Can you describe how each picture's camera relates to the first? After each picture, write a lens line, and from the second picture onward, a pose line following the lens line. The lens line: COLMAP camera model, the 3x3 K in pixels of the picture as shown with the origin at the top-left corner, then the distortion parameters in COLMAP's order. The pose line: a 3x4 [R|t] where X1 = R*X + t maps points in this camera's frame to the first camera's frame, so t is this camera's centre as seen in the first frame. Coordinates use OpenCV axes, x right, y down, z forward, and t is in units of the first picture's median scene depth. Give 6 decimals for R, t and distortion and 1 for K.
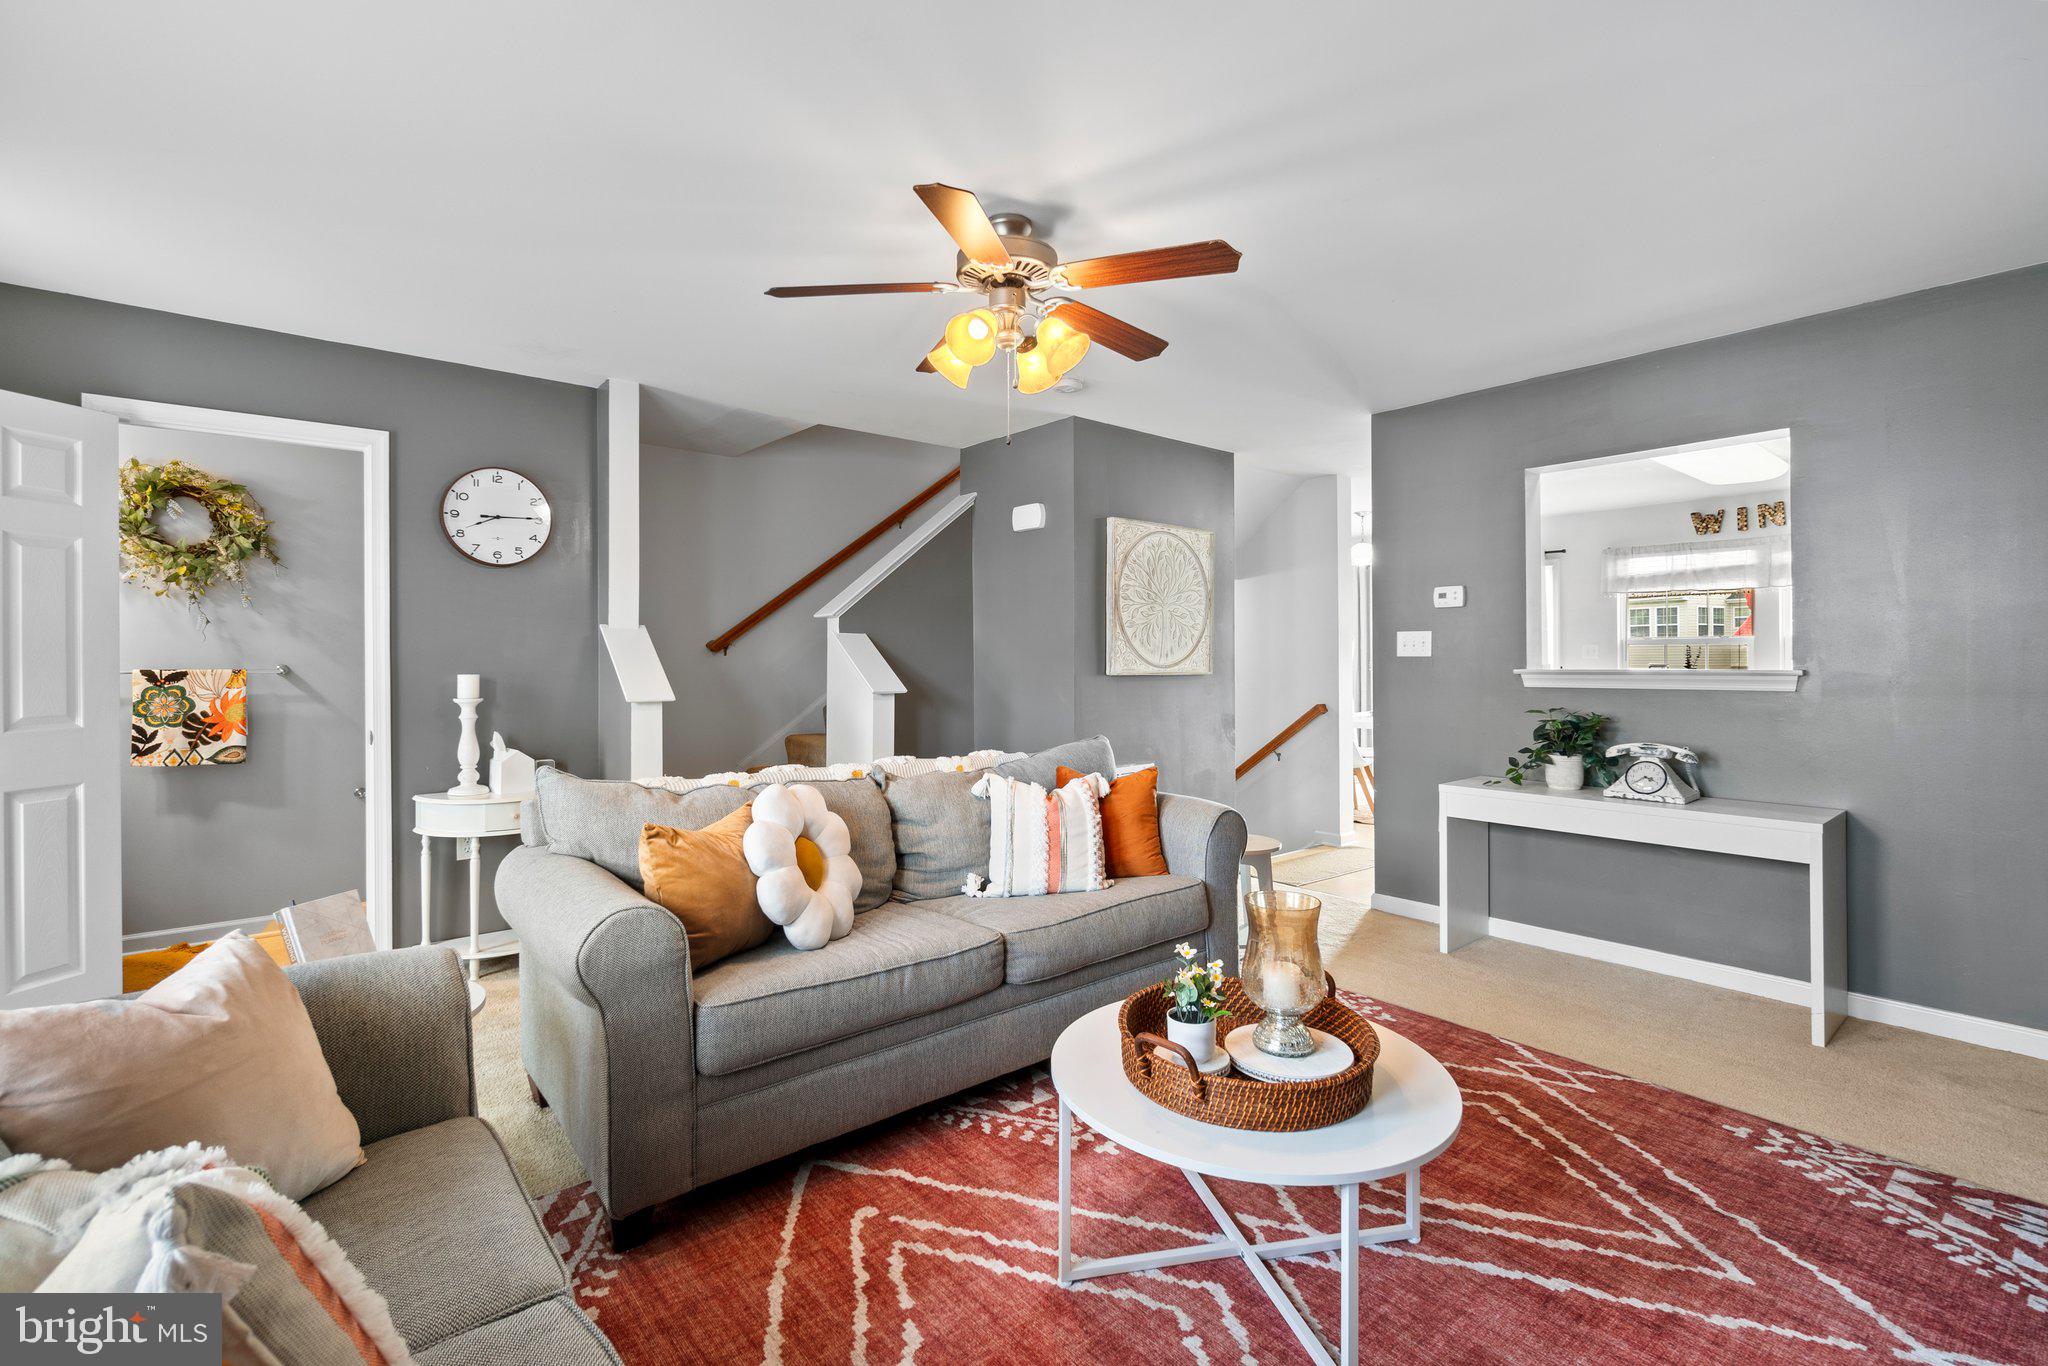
lens RADIAL K [[891.4, 0, 1017.9], [0, 891.4, 670.7], [0, 0, 1]] dist [-0.003202, -0.000172]
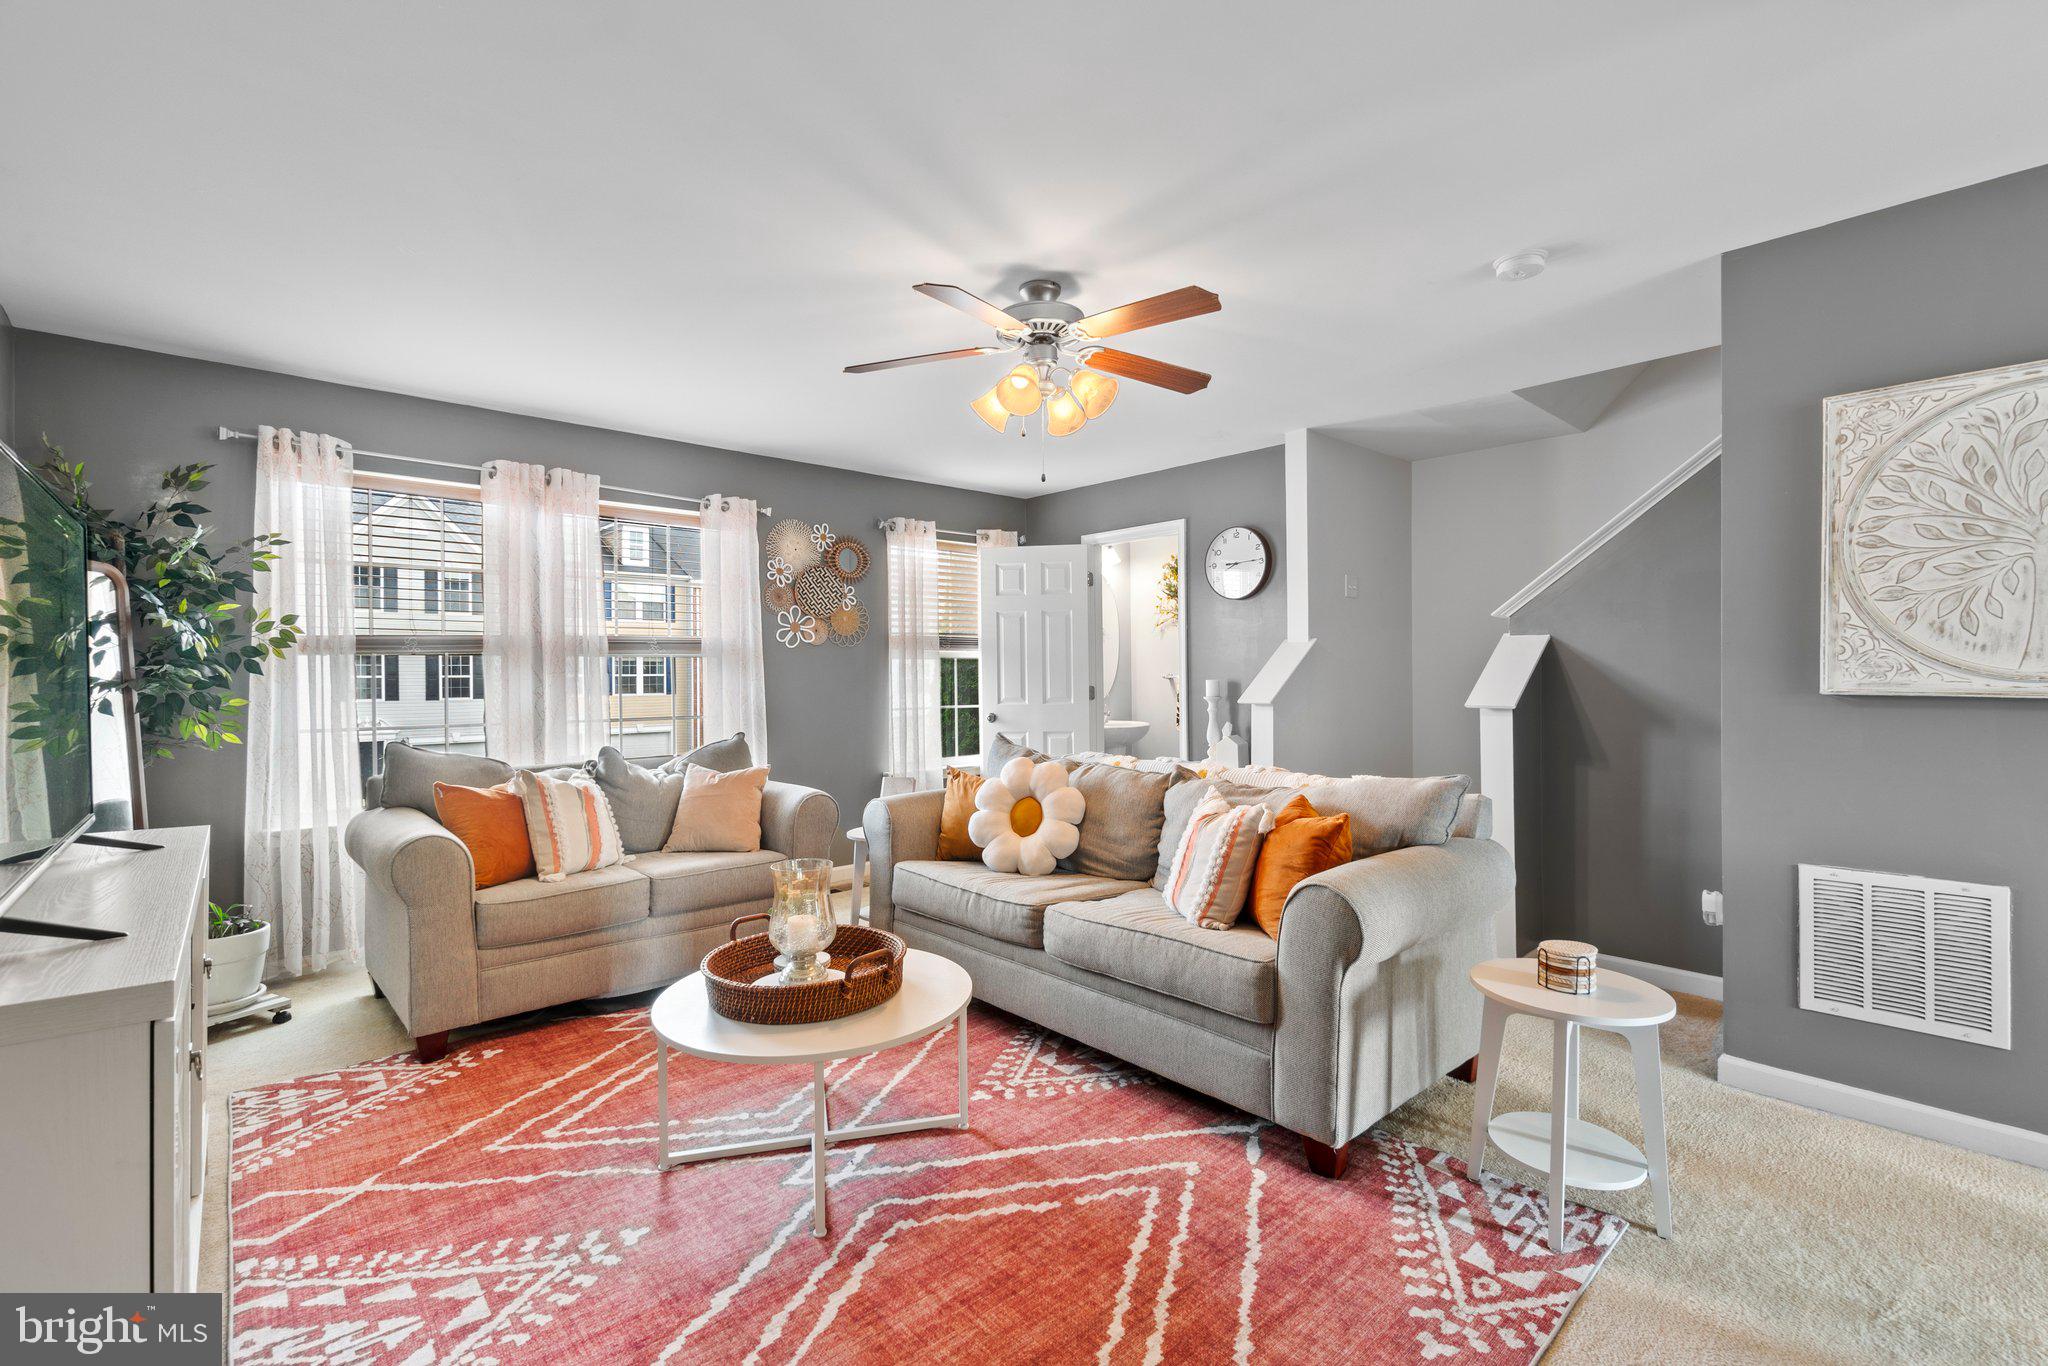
lens RADIAL K [[891.4, 0, 1022.1], [0, 891.4, 674.6], [0, 0, 1]] dist [-0.003202, -0.000172]
pose [[0.060974, 0.004565, -0.998129, 1.260486], [-0.003502, 0.999984, 0.004360, -0.012524], [0.998133, 0.003229, 0.060990, 0.991815]]
